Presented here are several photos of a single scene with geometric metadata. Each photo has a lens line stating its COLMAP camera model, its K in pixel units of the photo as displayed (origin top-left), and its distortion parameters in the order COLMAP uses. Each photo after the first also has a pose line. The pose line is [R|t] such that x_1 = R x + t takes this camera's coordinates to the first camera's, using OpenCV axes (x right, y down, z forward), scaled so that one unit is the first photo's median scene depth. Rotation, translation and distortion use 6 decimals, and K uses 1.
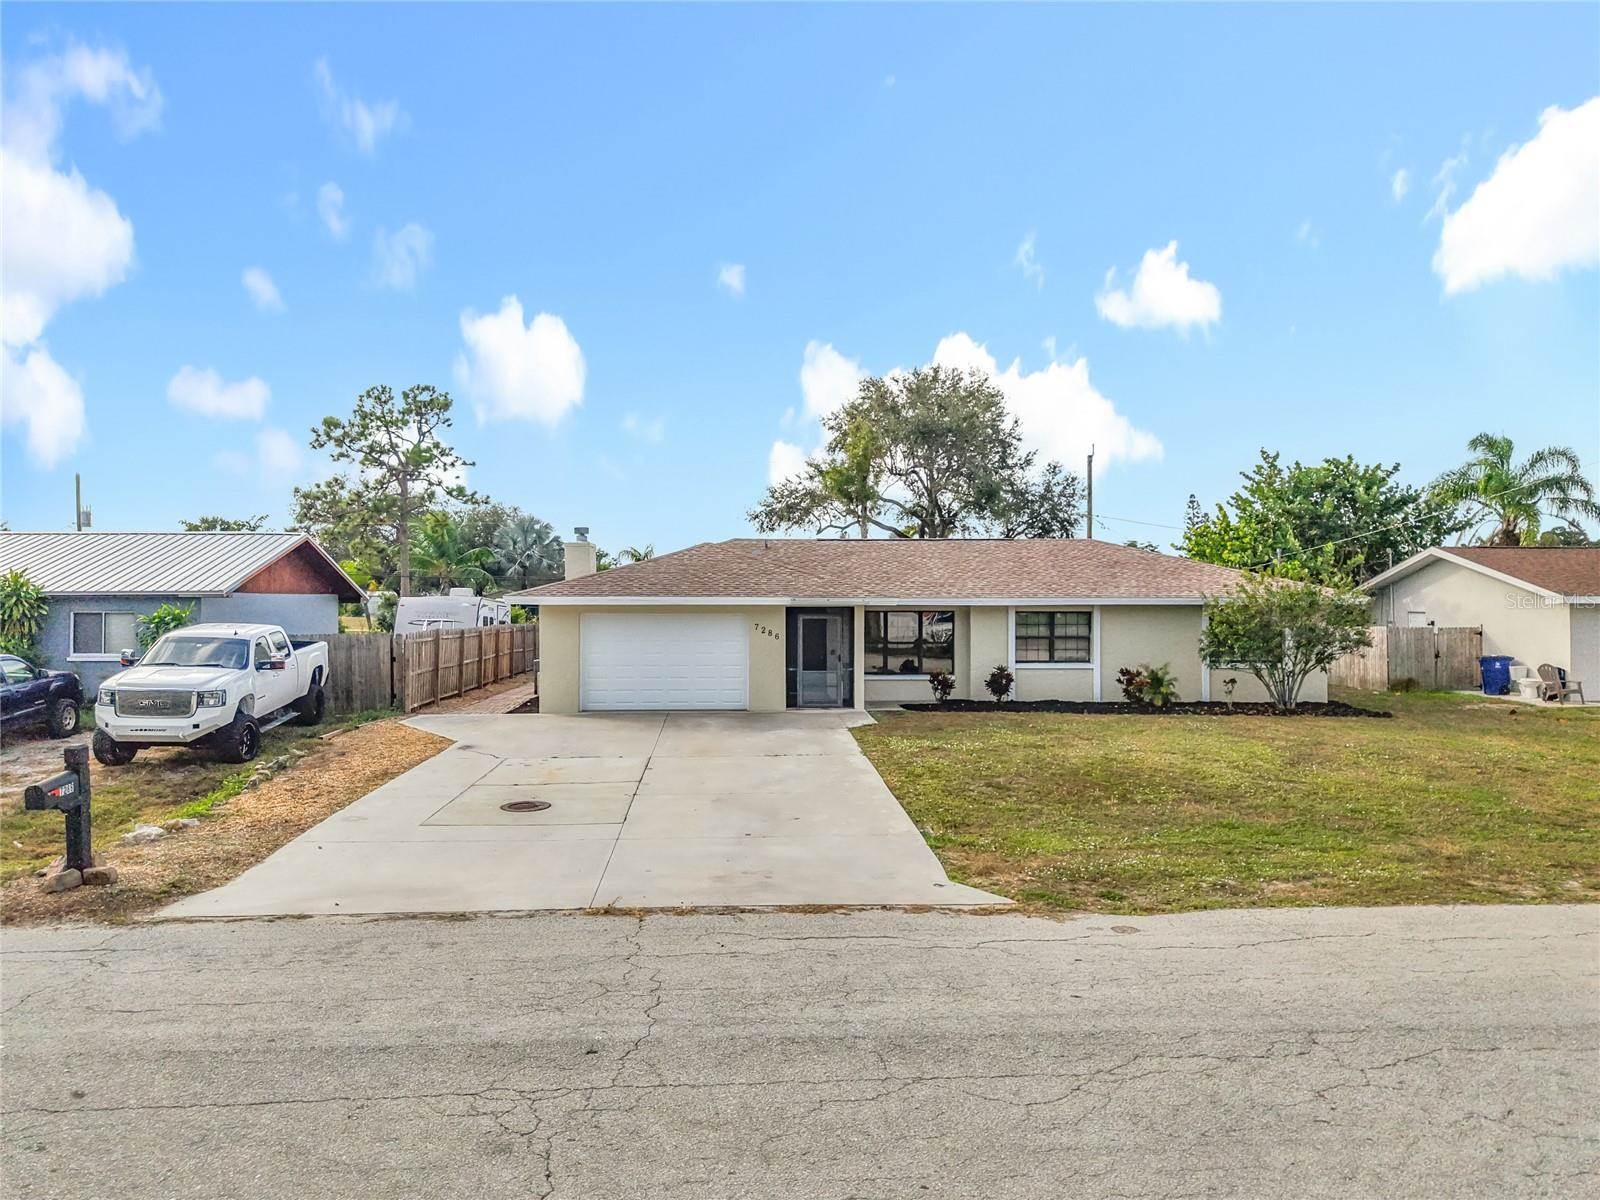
lens RADIAL K [[1104.7, 0, 784.9], [0, 1104.7, 598.7], [0, 0, 1]] dist [0.012361, -0.004983]
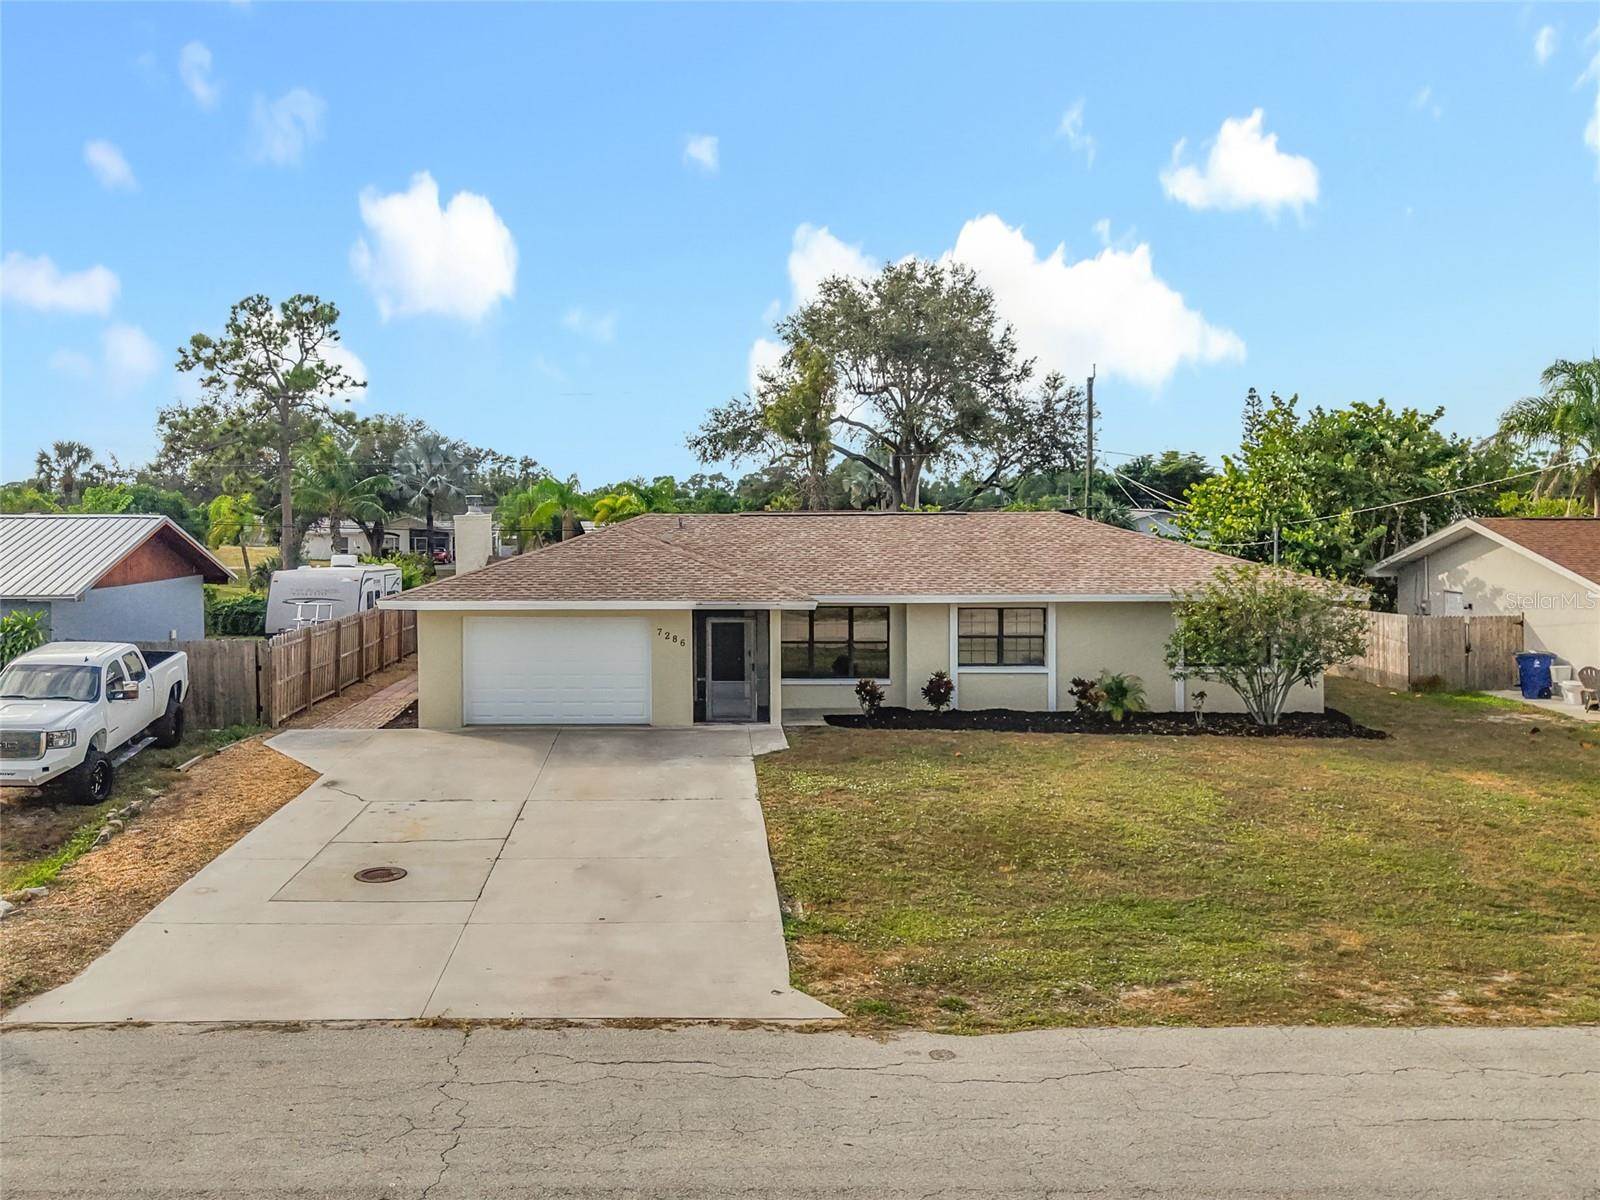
lens RADIAL K [[1351.6, 0, 689.1], [0, 1351.6, 548.3], [0, 0, 1]] dist [0.011976, -0.004228]
pose [[0.998748, -0.001020, -0.050019, 0.052132], [0.002610, 0.999493, 0.031722, -0.074928], [0.049961, -0.031813, 0.998244, -0.084037]]
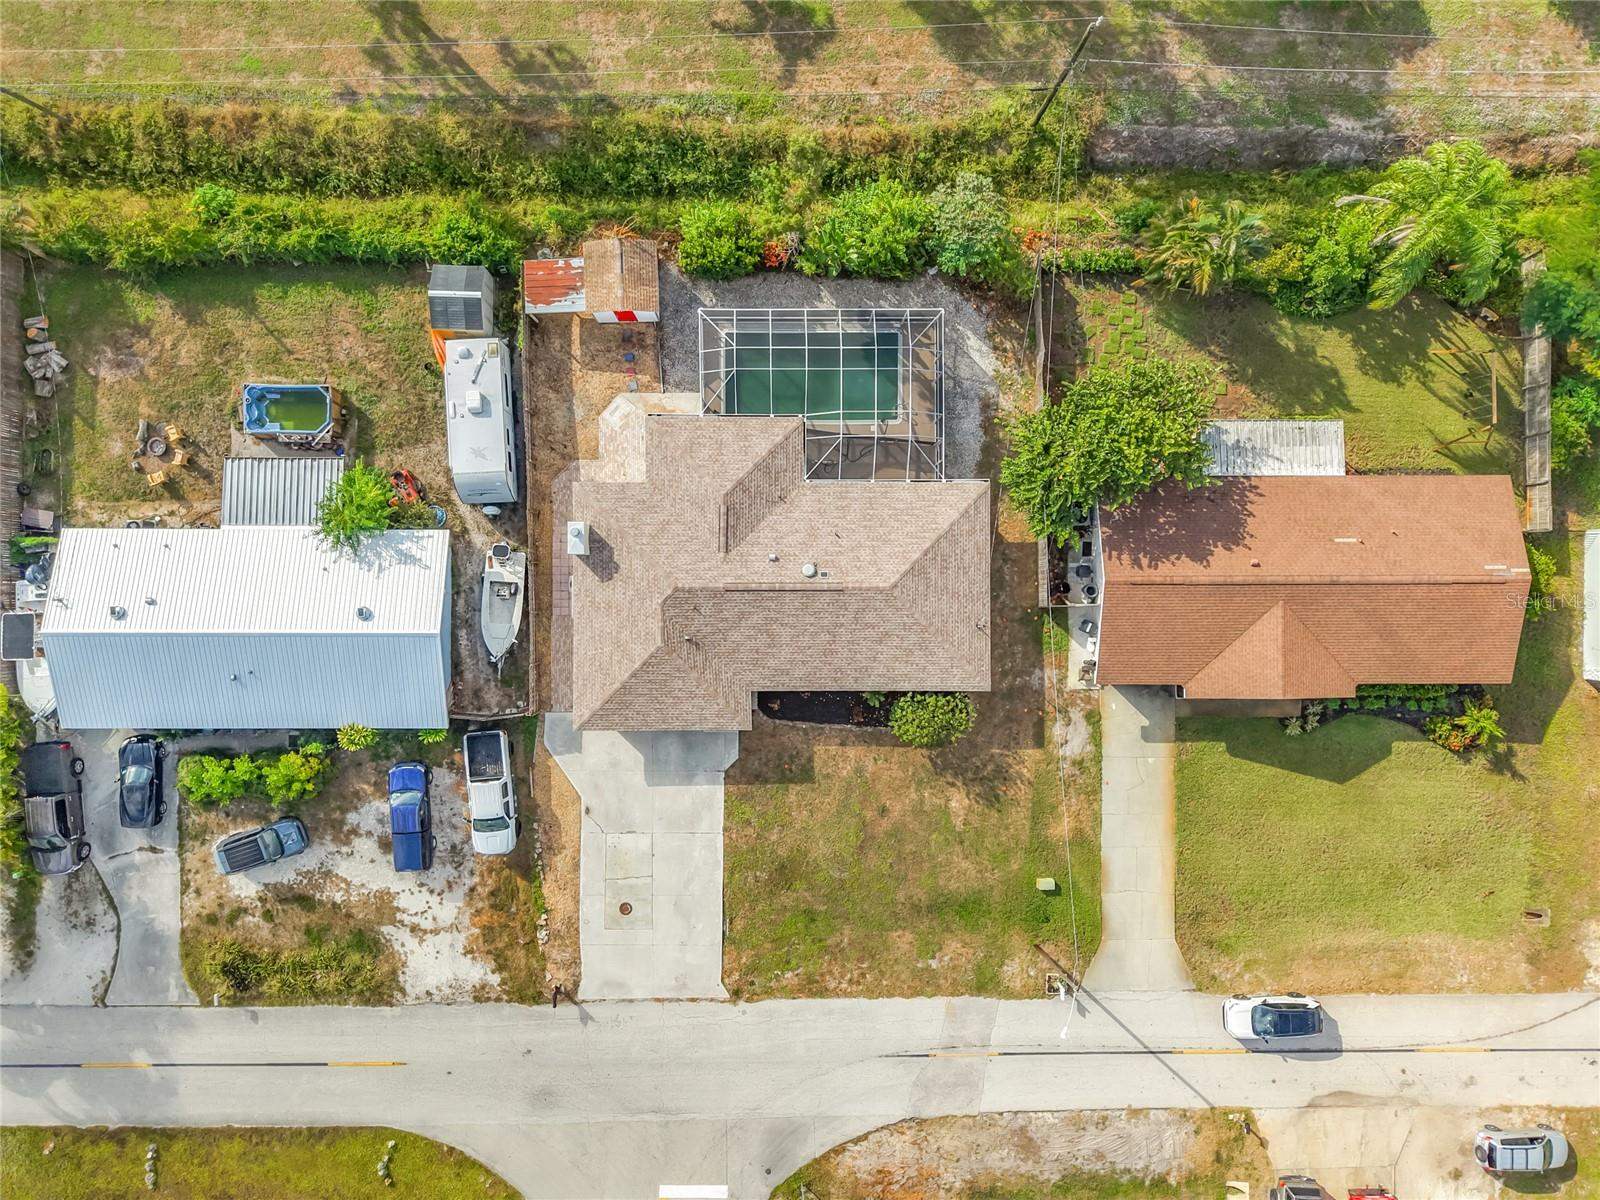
lens RADIAL K [[1119.9, 0, 782.1], [0, 1119.9, 569.0], [0, 0, 1]] dist [0.011937, 0.000767]
pose [[0.998503, 0.051041, 0.019670, 0.101212], [-0.019014, -0.013298, 0.999731, -2.149257], [0.051289, -0.998608, -0.012308, 1.301921]]
